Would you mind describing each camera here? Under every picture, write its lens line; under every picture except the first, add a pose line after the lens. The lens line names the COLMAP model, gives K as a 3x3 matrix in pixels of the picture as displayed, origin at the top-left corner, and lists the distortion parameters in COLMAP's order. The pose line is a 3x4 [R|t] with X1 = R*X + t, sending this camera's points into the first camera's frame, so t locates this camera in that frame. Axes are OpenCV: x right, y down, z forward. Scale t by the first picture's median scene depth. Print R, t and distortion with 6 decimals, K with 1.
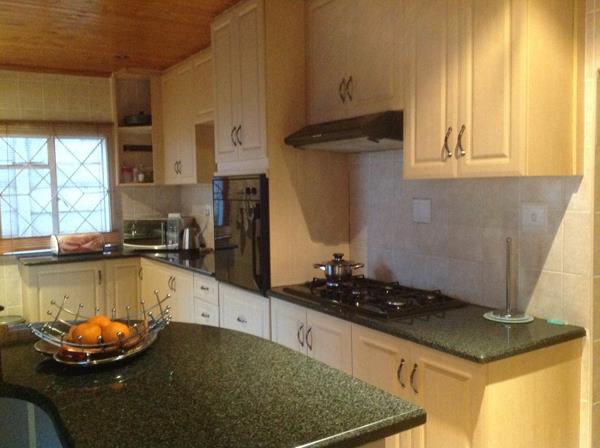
lens RADIAL K [[562.8, 0, 303.2], [0, 562.8, 220.4], [0, 0, 1]] dist [0.130042, -0.256720]
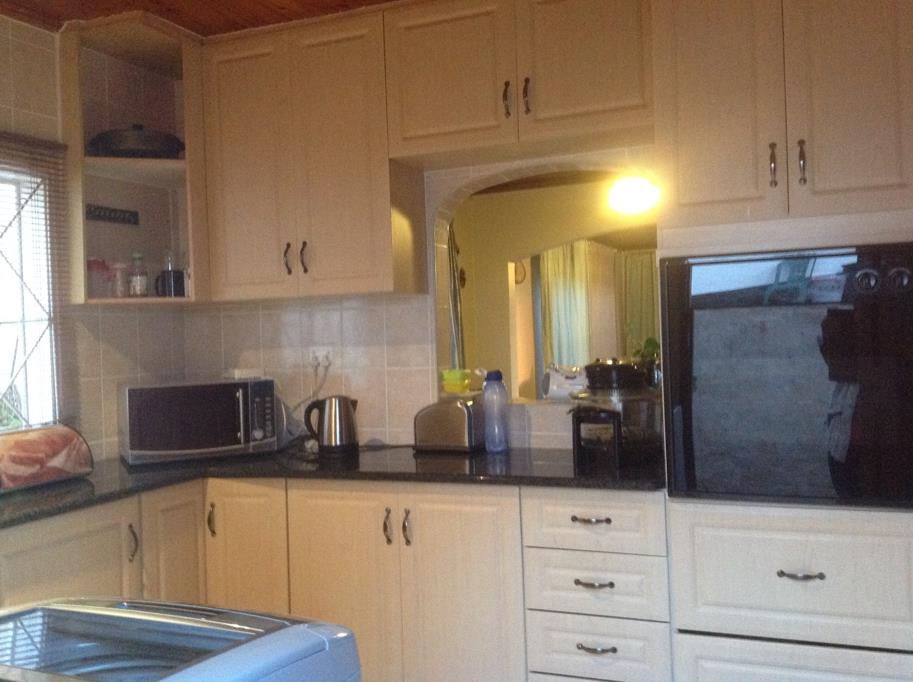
lens RADIAL K [[856.4, 0, 461.3], [0, 856.4, 335.5], [0, 0, 1]] dist [0.130042, -0.256720]
pose [[0.820595, -0.009489, 0.571432, -0.540369], [0.052140, 0.996935, -0.058320, 0.010774], [-0.569127, 0.077652, 0.818574, 0.436985]]
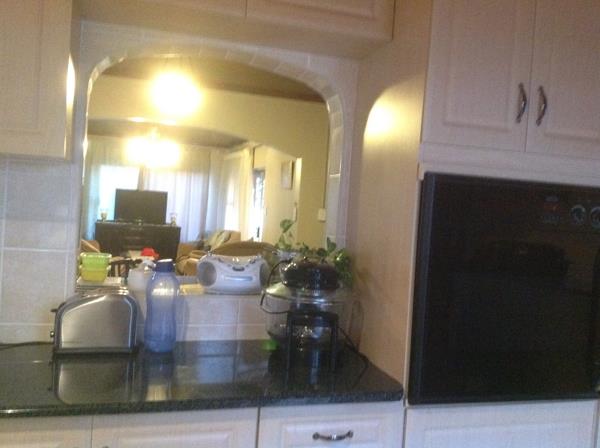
lens RADIAL K [[562.8, 0, 303.2], [0, 562.8, 220.4], [0, 0, 1]] dist [0.130042, -0.256720]
pose [[0.271570, 0.008457, 0.962382, -0.497011], [-0.012997, 0.999902, -0.005119, -0.029273], [-0.962331, -0.011118, 0.271653, 0.783351]]
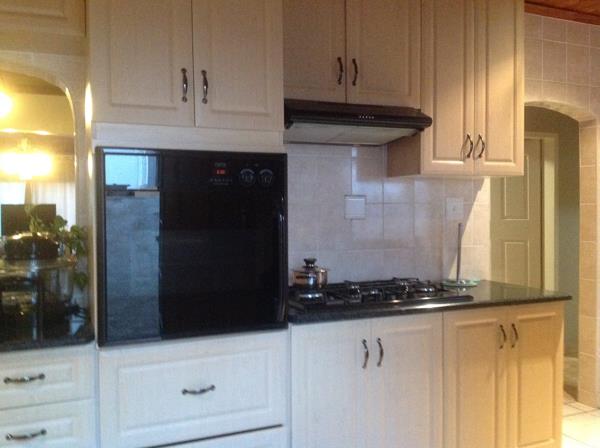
lens RADIAL K [[562.8, 0, 303.2], [0, 562.8, 220.4], [0, 0, 1]] dist [0.130042, -0.256720]
pose [[0.168732, -0.001558, 0.985661, -0.520212], [0.067266, 0.997686, -0.009938, 0.006559], [-0.983364, 0.067979, 0.168446, 0.586273]]
